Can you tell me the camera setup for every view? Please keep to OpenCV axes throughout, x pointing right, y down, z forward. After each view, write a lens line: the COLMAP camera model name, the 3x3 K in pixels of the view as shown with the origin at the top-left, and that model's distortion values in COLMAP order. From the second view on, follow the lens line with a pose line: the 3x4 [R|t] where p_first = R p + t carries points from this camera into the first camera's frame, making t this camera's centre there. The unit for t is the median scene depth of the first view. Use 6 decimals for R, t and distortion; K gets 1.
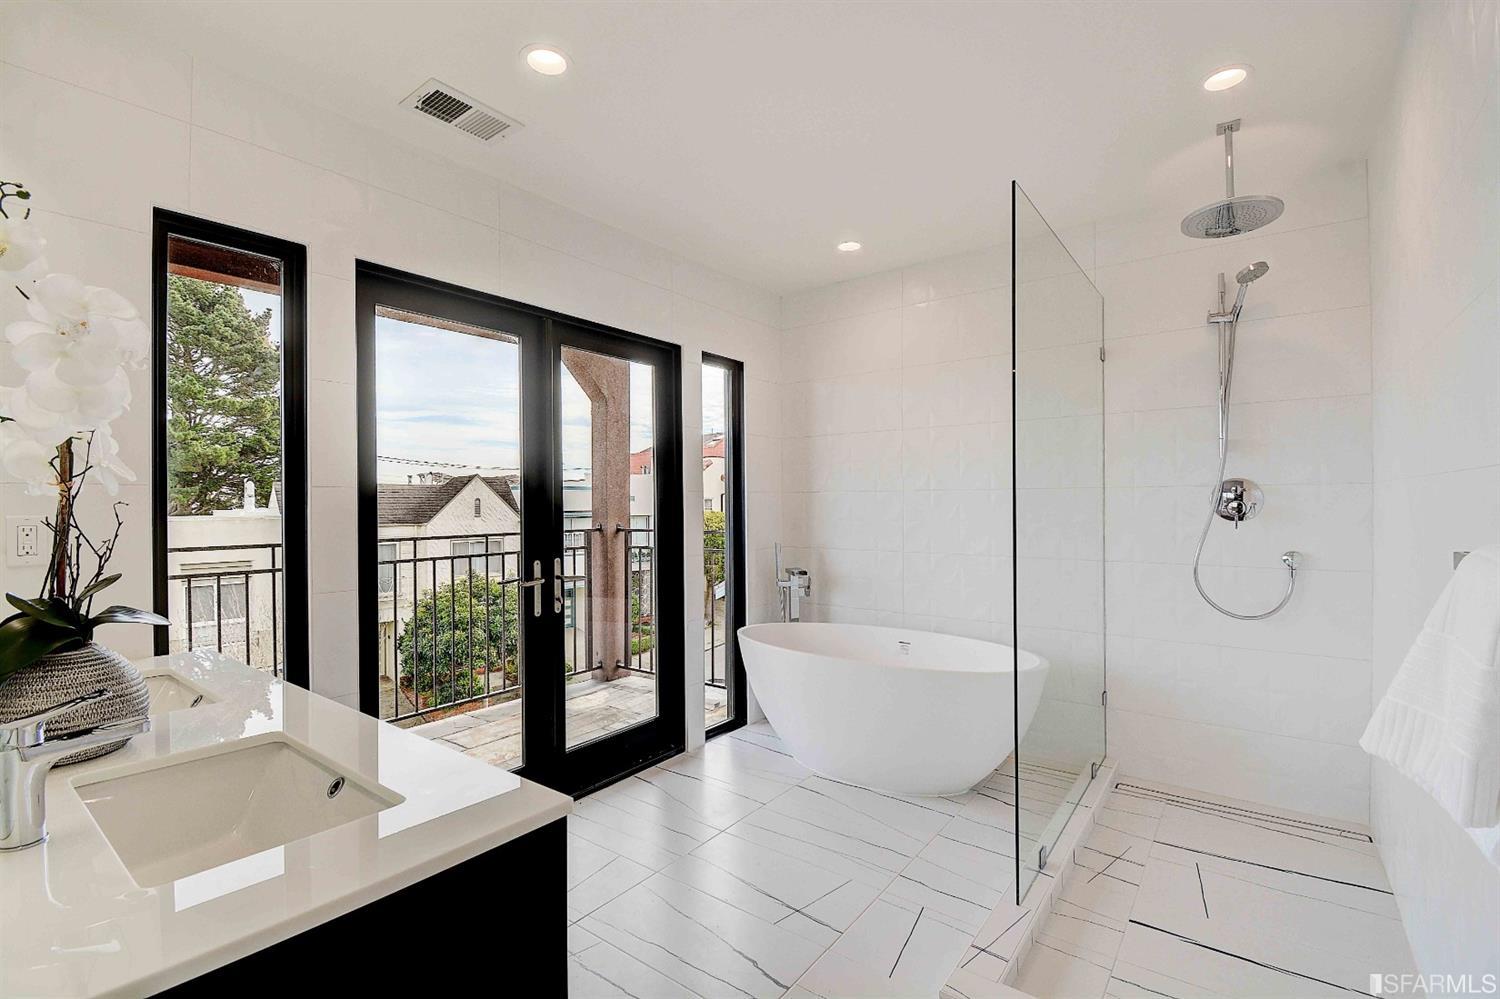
lens RADIAL K [[672.9, 0, 752.2], [0, 672.9, 505.7], [0, 0, 1]] dist [-0.000935, -0.001138]
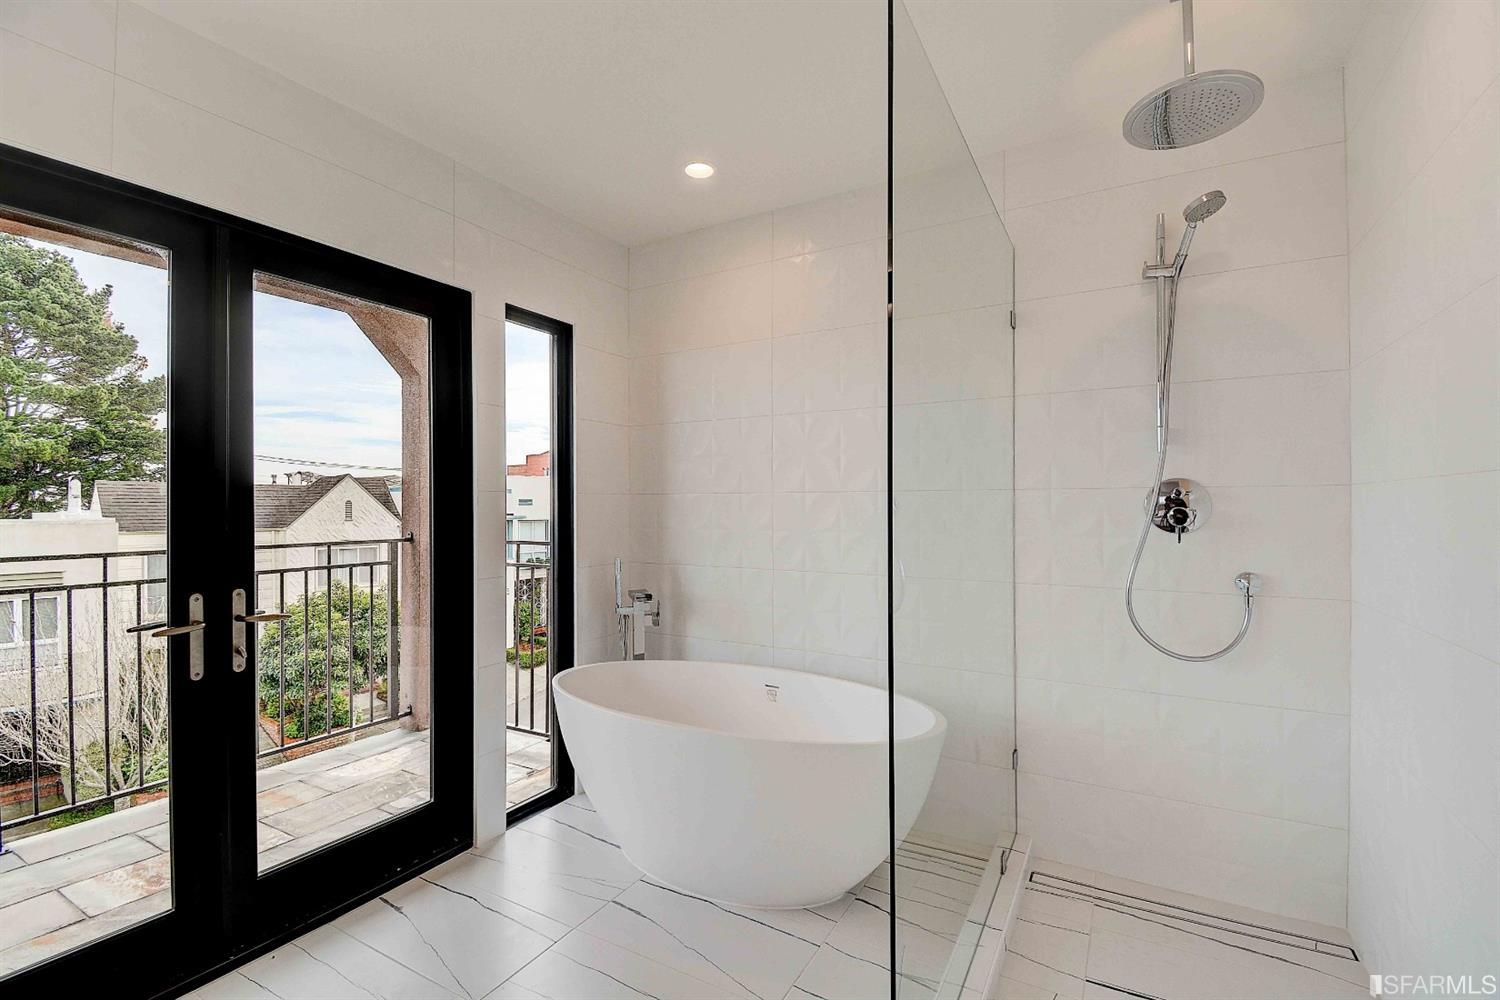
lens RADIAL K [[672.9, 0, 749.7], [0, 672.9, 503.8], [0, 0, 1]] dist [-0.000935, -0.001138]
pose [[0.992299, 0.005212, 0.123755, 0.094814], [-0.004064, 0.999946, -0.009521, -0.001479], [-0.123798, 0.008944, 0.992267, 0.207571]]
